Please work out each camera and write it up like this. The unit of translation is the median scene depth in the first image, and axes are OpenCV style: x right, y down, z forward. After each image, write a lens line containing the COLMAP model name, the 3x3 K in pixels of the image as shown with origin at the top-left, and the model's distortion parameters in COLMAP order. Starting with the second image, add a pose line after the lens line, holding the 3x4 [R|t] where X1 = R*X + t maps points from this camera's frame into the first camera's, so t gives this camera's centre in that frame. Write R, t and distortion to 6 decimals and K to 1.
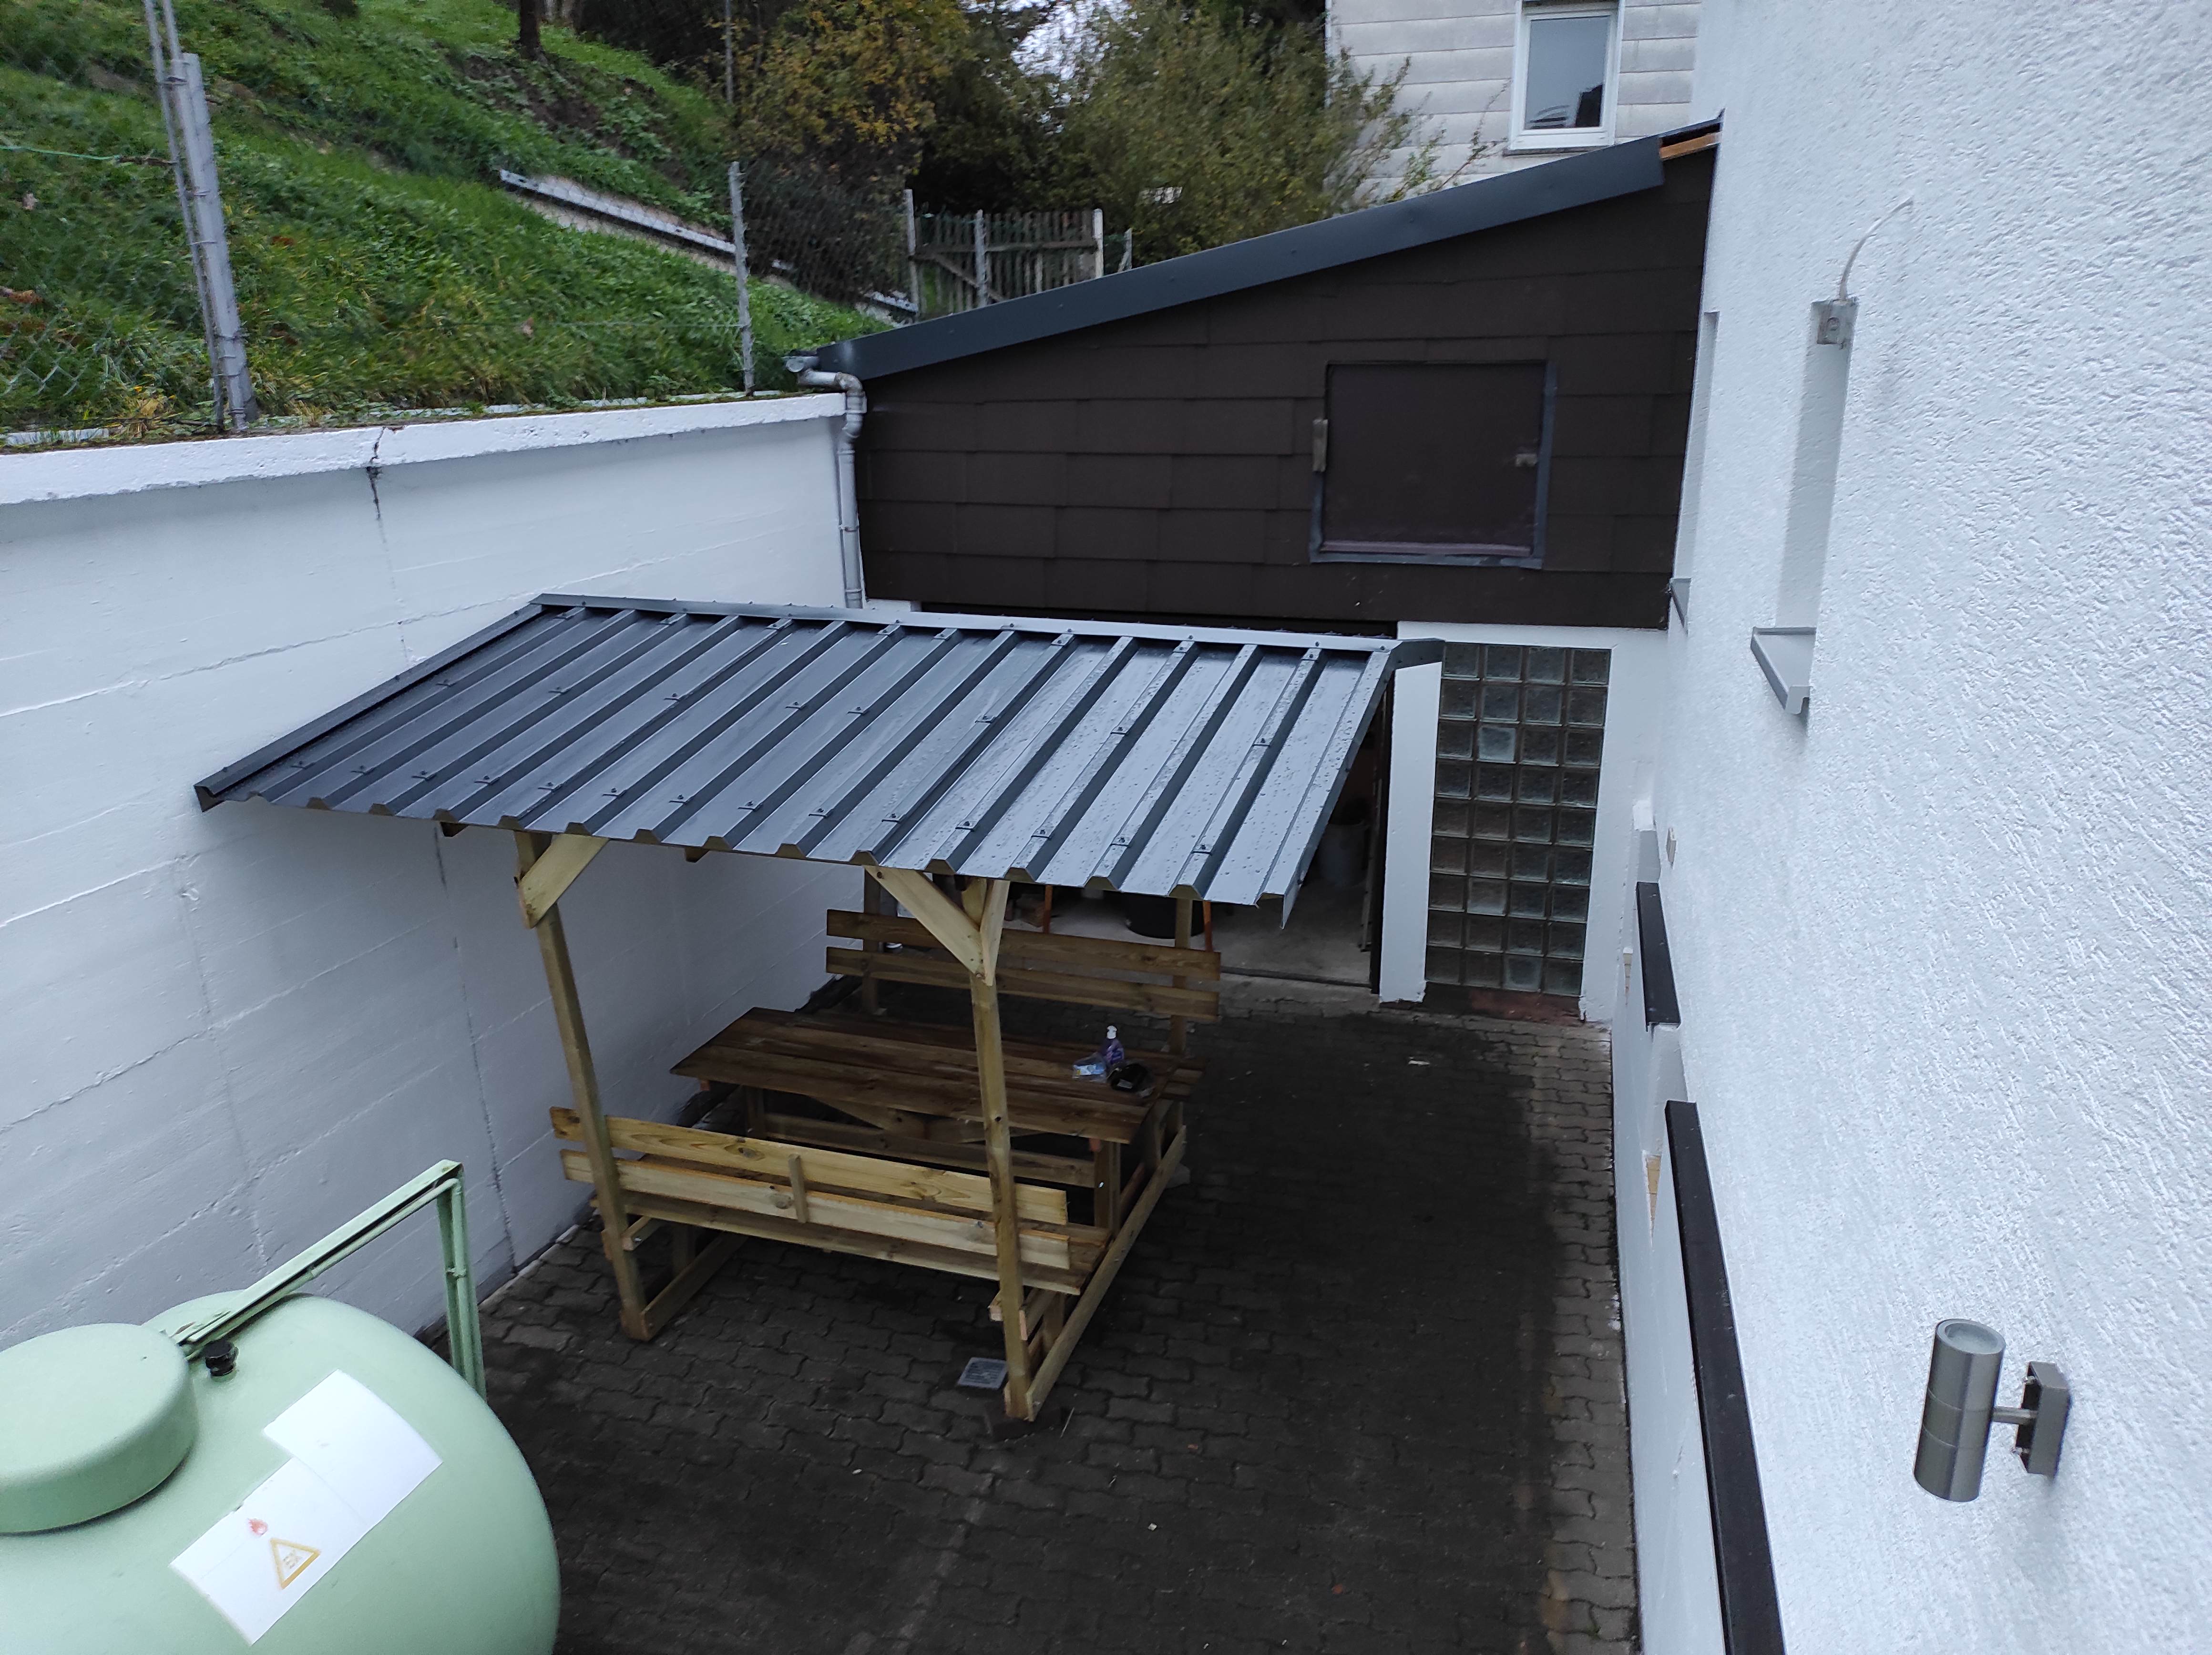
lens RADIAL K [[1643.4, 0, 1096.0], [0, 1643.4, 832.2], [0, 0, 1]] dist [0.053645, -0.057500]
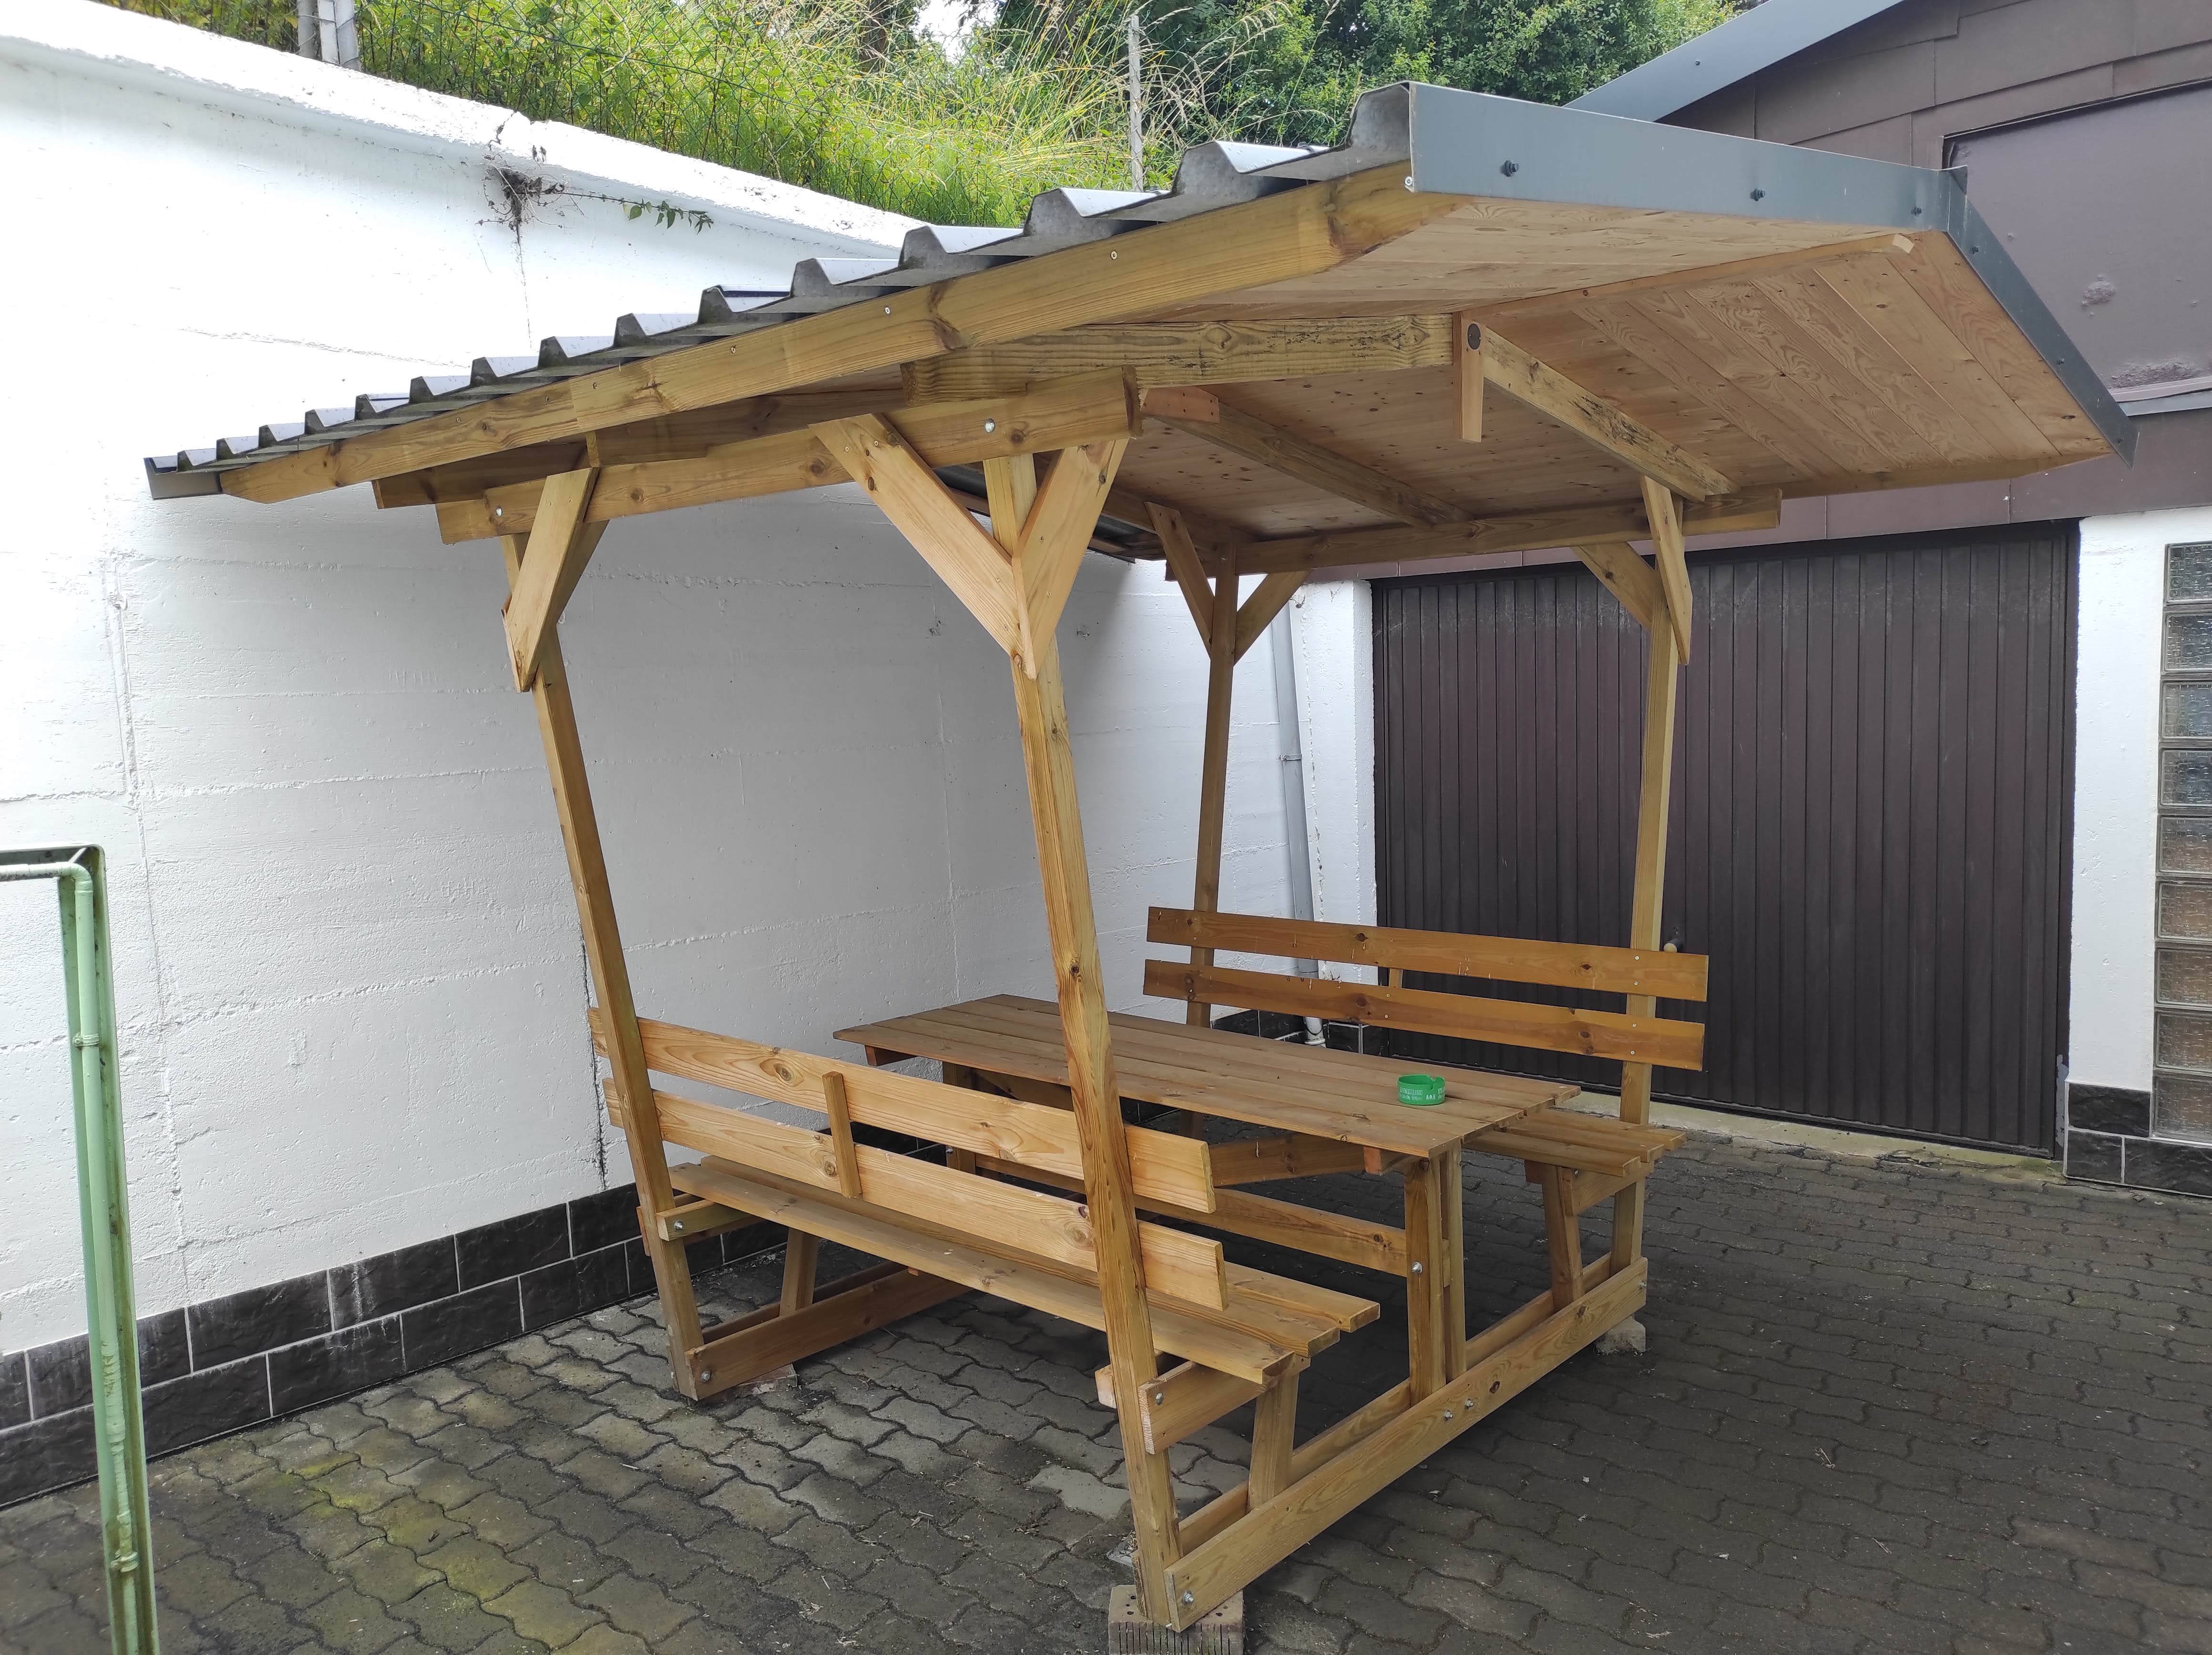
lens RADIAL K [[1643.4, 0, 1096.0], [0, 1643.4, 832.2], [0, 0, 1]] dist [0.053645, -0.057500]
pose [[0.911548, 0.018381, -0.410783, 0.152913], [-0.103058, 0.977327, -0.184960, 0.208300], [0.398070, 0.210935, 0.892775, 0.464961]]
